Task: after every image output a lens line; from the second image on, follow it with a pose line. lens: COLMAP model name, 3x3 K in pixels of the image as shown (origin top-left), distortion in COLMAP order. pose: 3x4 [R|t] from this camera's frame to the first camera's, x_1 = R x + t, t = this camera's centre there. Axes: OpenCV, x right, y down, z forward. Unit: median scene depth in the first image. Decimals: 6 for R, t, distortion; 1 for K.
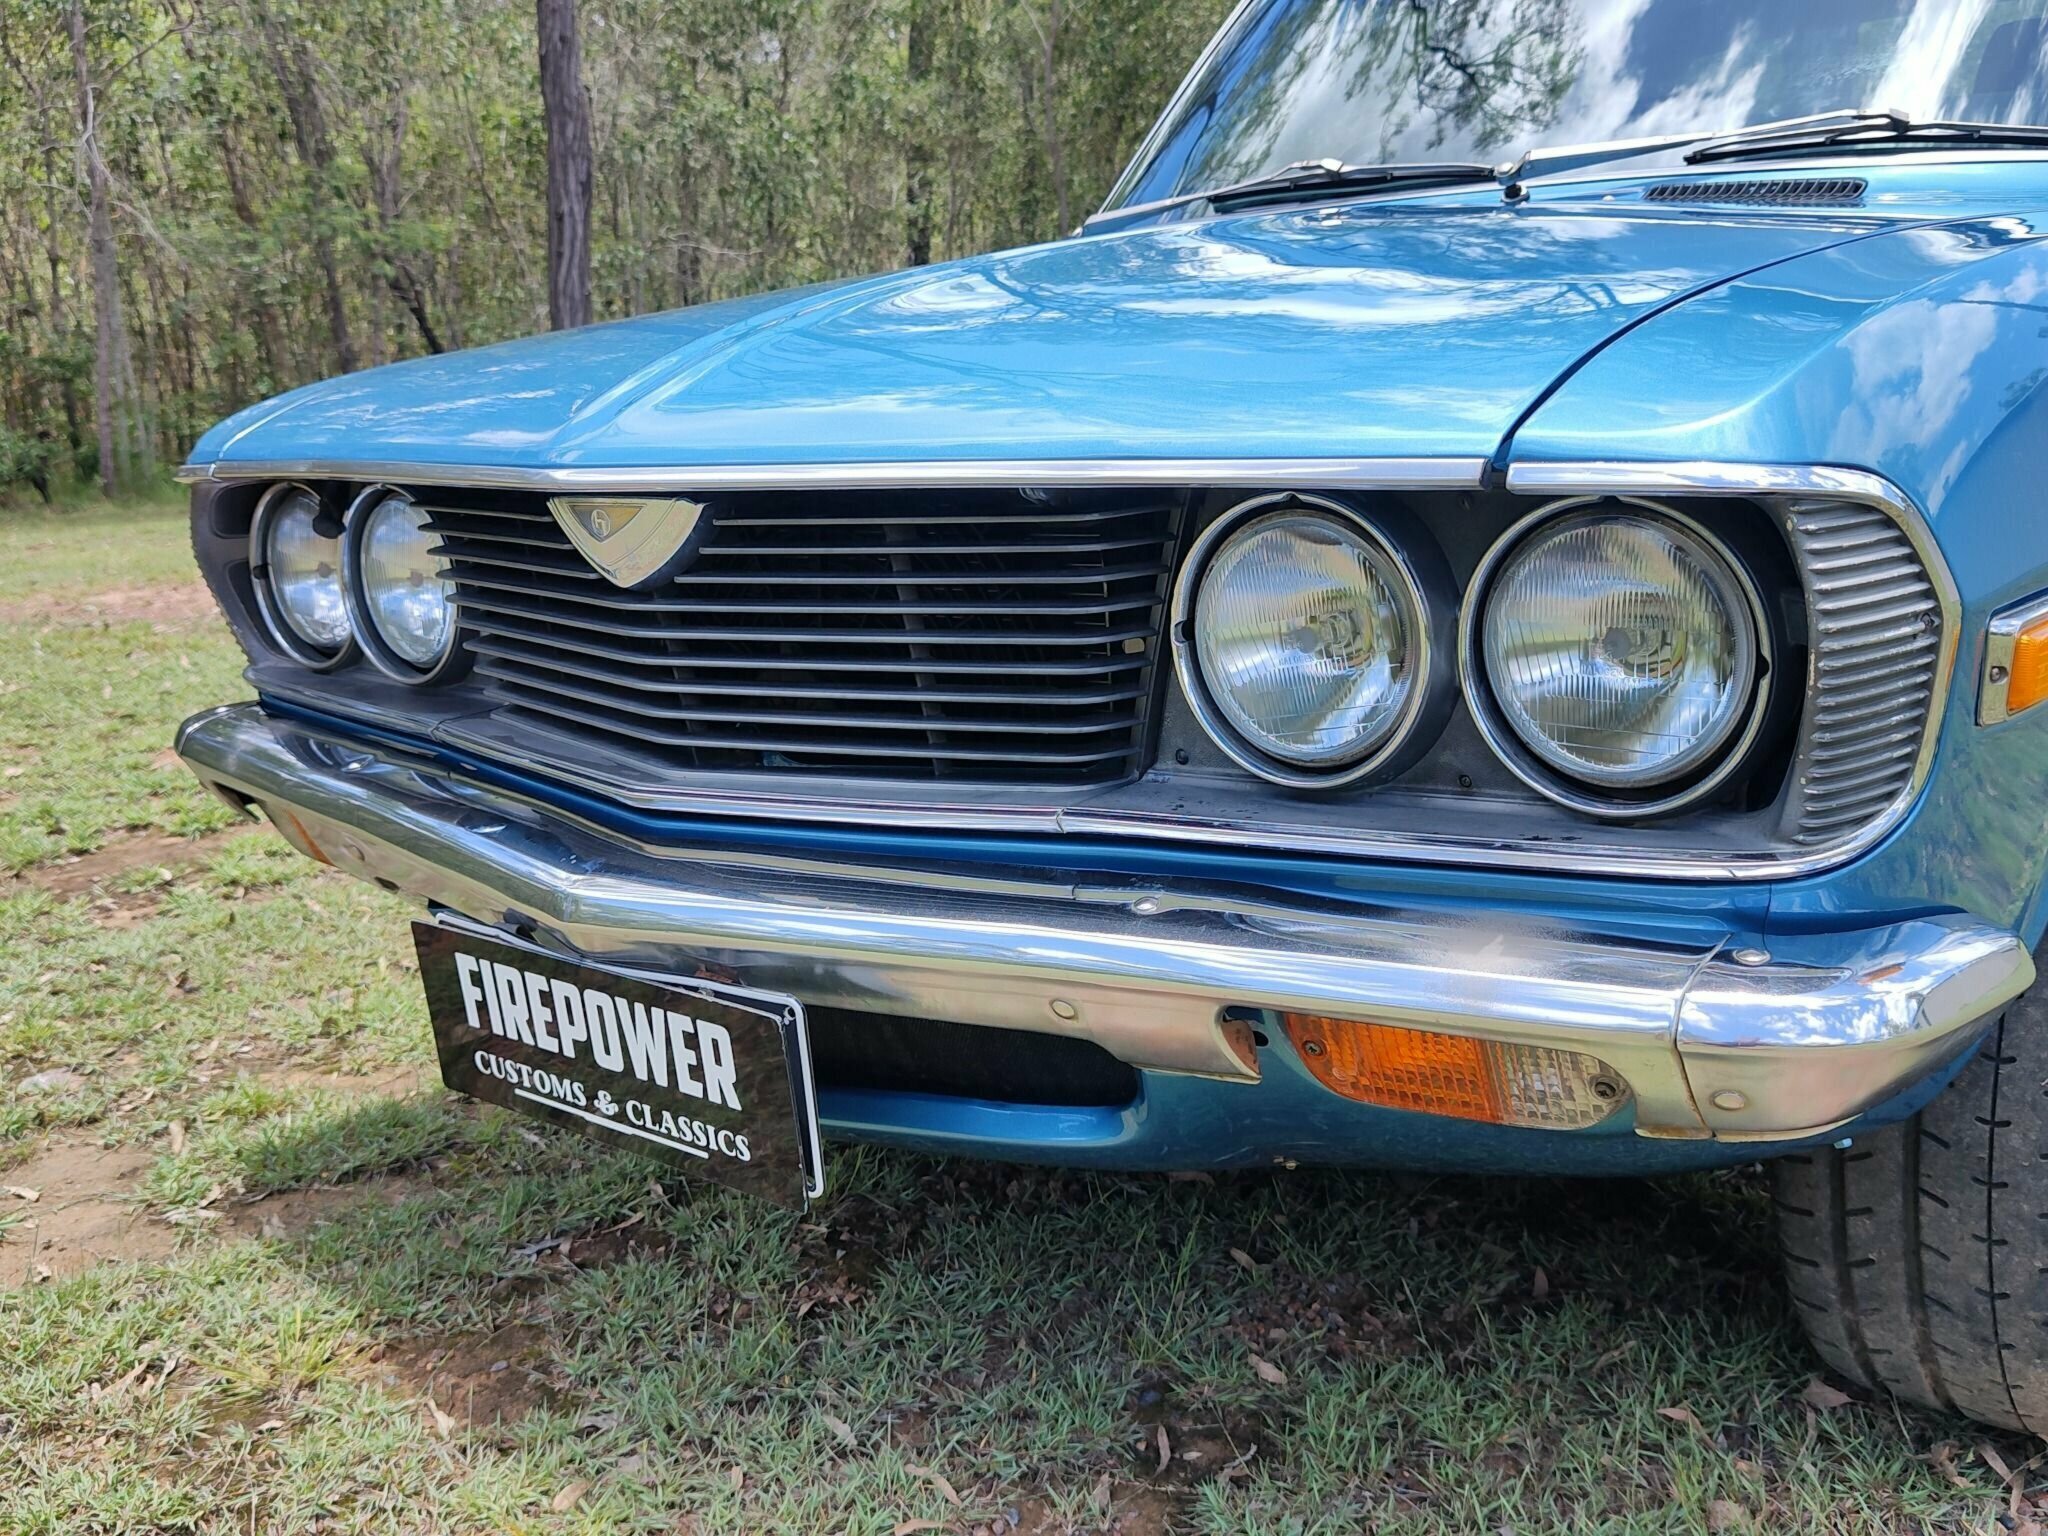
lens RADIAL K [[1864.0, 0, 1056.7], [0, 1864.0, 751.3], [0, 0, 1]] dist [0.012756, 0.000000]
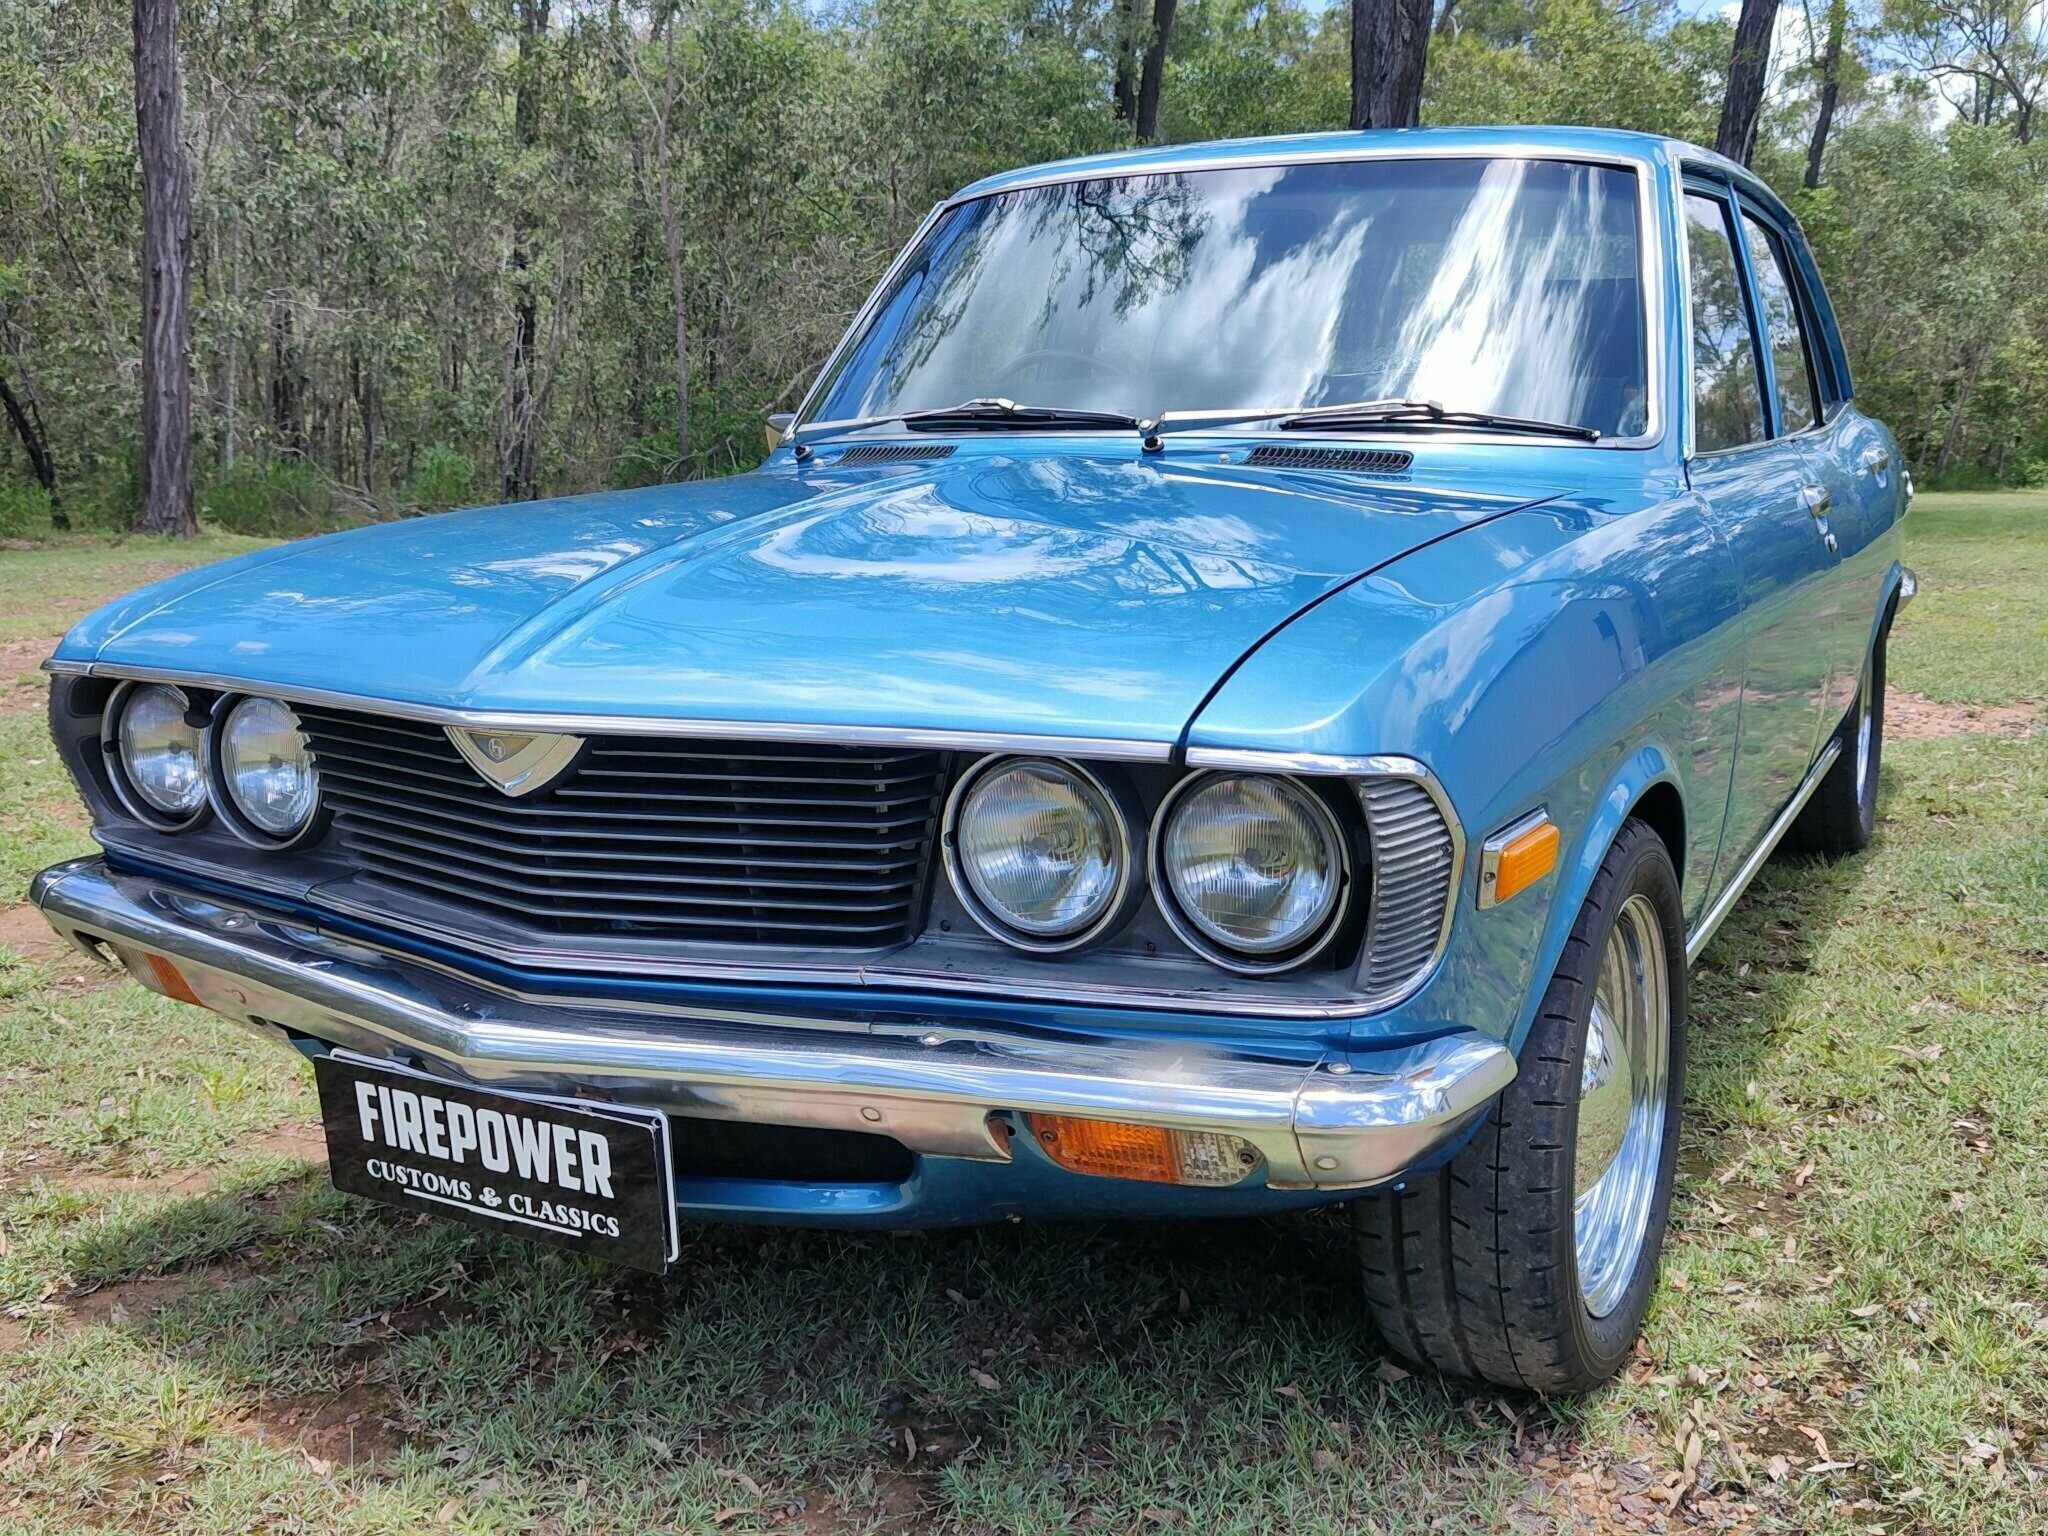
lens RADIAL K [[1862.0, 0, 1017.0], [0, 1862.0, 760.3], [0, 0, 1]] dist [-0.004415, 0.000000]
pose [[0.981783, -0.000827, 0.190003, -0.127707], [0.005732, 0.999664, -0.025268, -0.075776], [-0.189918, 0.025896, 0.981458, -0.326047]]
